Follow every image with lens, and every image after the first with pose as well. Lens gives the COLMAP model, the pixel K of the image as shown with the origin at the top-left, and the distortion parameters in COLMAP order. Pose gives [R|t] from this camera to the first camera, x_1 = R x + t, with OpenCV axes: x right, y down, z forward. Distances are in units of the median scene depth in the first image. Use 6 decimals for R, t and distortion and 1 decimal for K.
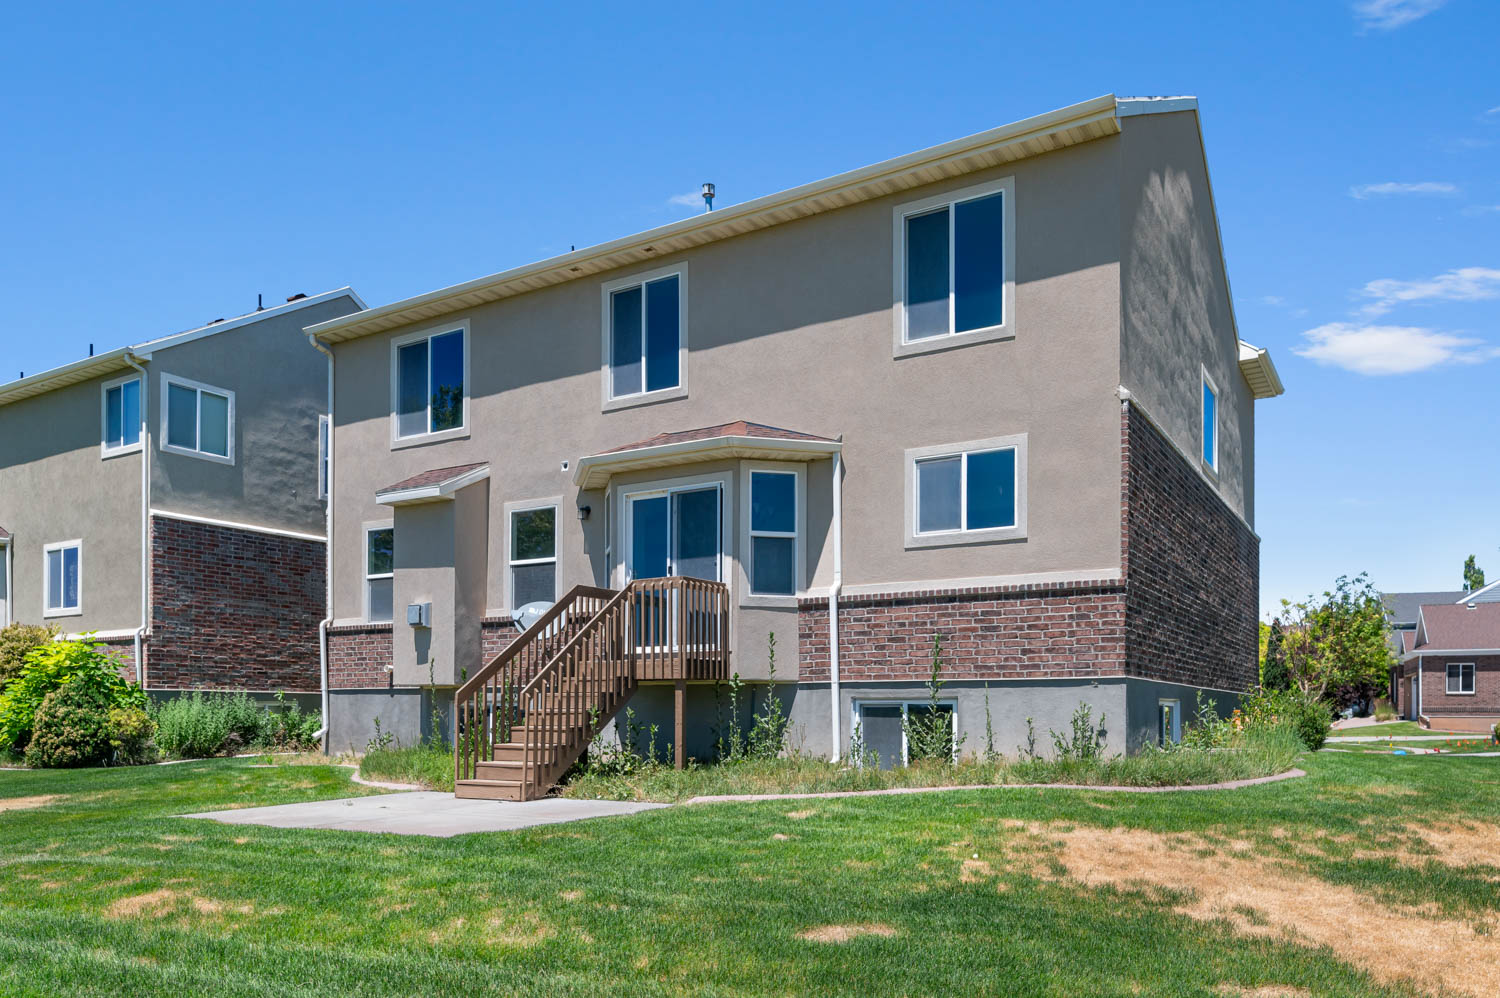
lens RADIAL K [[1020.8, 0, 643.2], [0, 1020.8, 499.8], [0, 0, 1]] dist [0.000846, -0.000227]
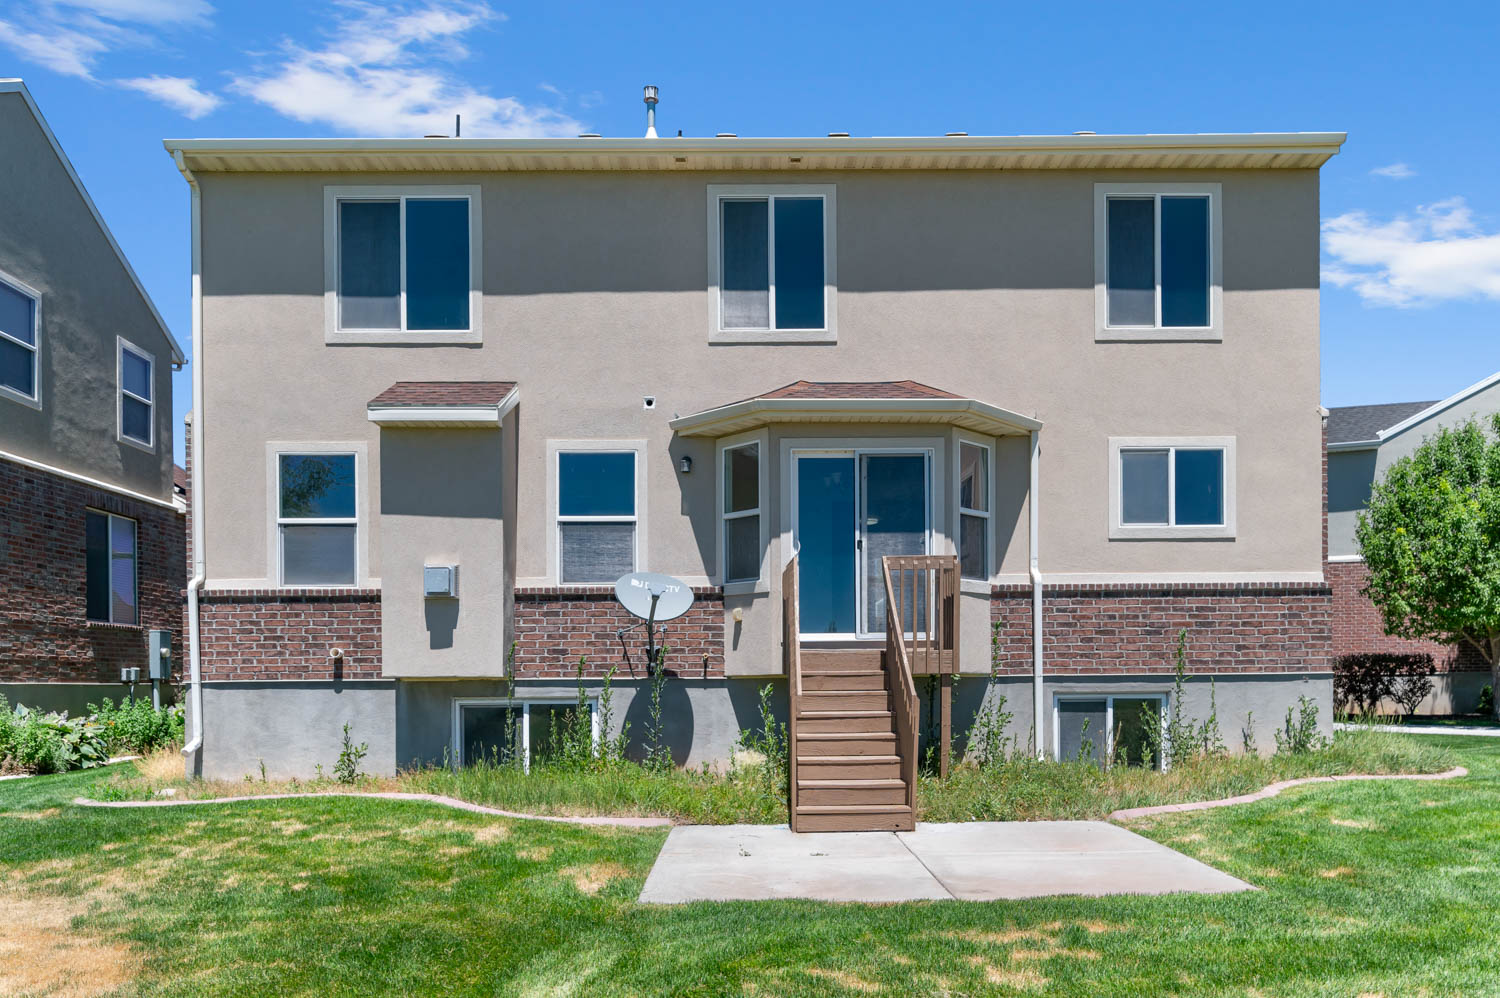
lens RADIAL K [[1046.4, 0, 611.0], [0, 1046.4, 533.2], [0, 0, 1]] dist [0.002581, 0.000717]
pose [[0.843745, 0.081714, 0.530487, -0.655357], [-0.100285, 0.994939, 0.006249, 0.081963], [-0.527292, -0.058473, 0.847670, 0.401275]]
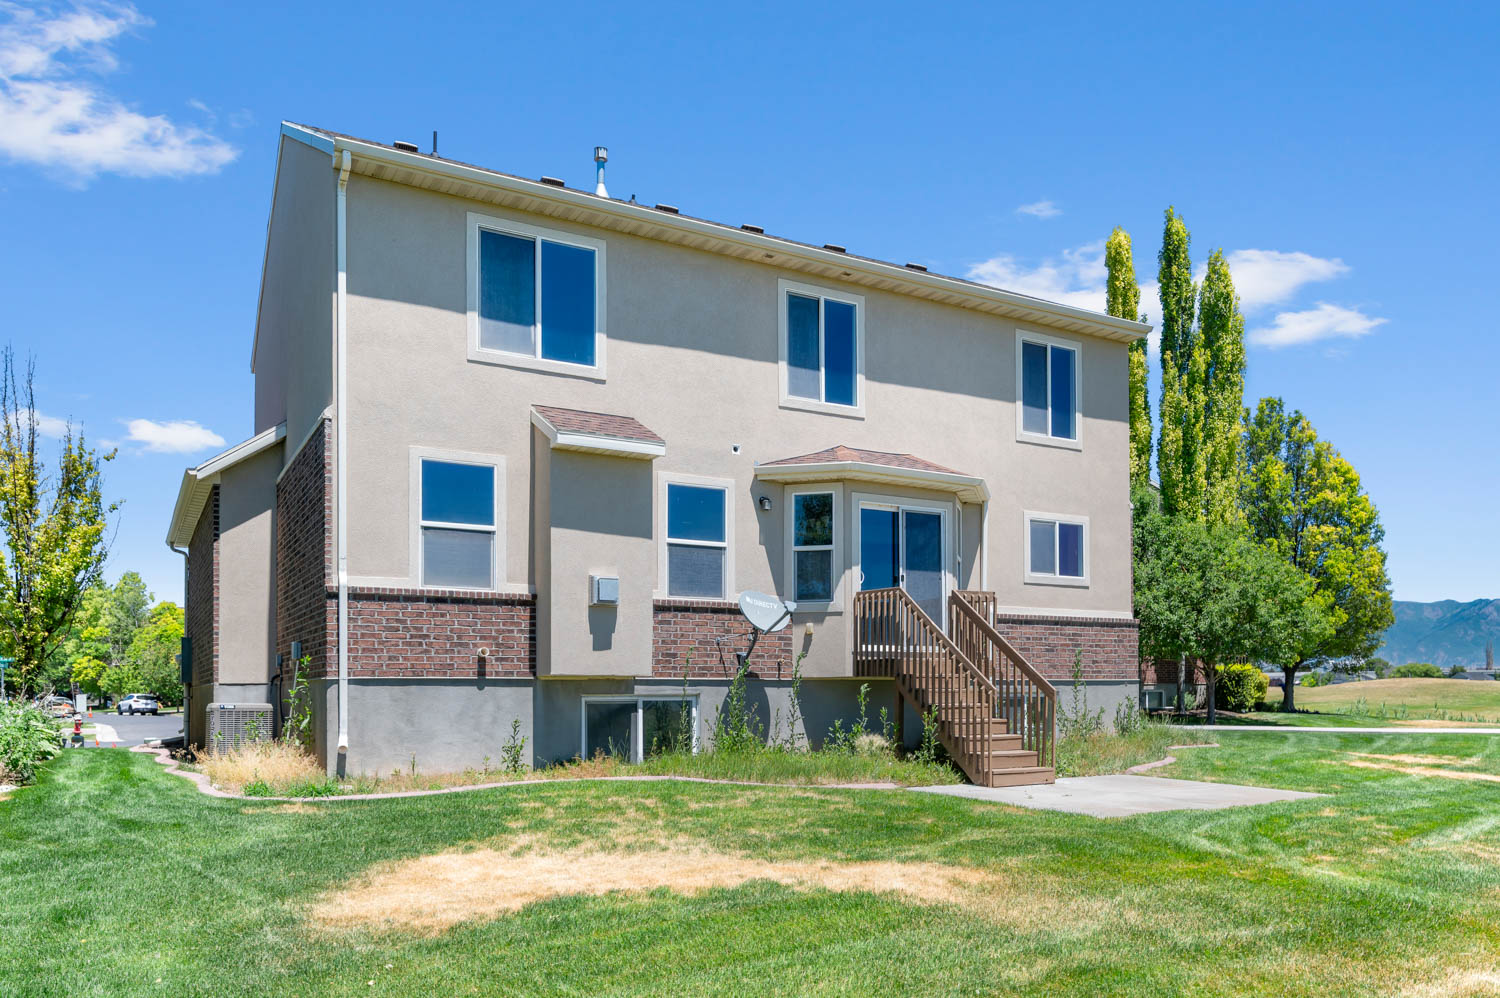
lens RADIAL K [[1020.8, 0, 643.2], [0, 1020.8, 499.8], [0, 0, 1]] dist [0.000846, -0.000227]
pose [[0.515735, 0.163661, 0.840971, -1.146003], [-0.163015, 0.982398, -0.091214, 0.143324], [-0.841097, -0.090049, 0.533336, 0.698776]]
